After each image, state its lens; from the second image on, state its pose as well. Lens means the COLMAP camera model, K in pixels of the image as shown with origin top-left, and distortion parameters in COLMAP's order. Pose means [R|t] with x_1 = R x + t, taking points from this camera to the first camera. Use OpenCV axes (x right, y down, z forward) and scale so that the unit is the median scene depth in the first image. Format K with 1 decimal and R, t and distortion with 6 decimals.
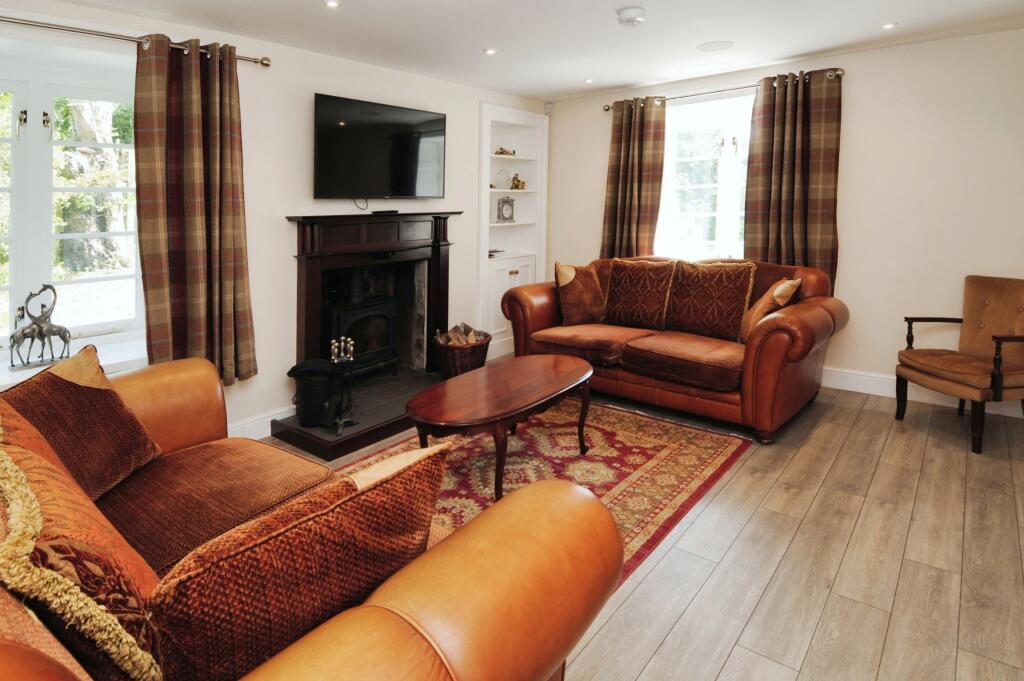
lens RADIAL K [[550.8, 0, 511.7], [0, 550.8, 338.2], [0, 0, 1]] dist [-0.001206, -0.002035]
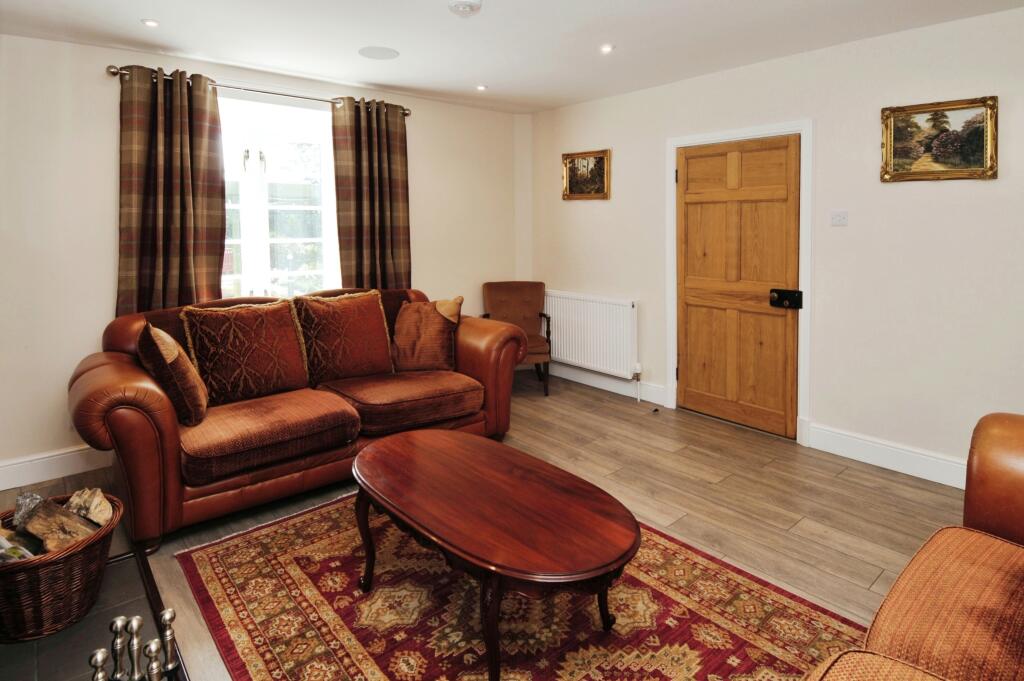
lens RADIAL K [[550.8, 0, 513.9], [0, 550.8, 343.4], [0, 0, 1]] dist [-0.001206, -0.002035]
pose [[0.168781, -0.176531, 0.969716, -0.448014], [0.232239, 0.963254, 0.134933, -0.117526], [-0.957903, 0.202431, 0.203576, 0.577561]]
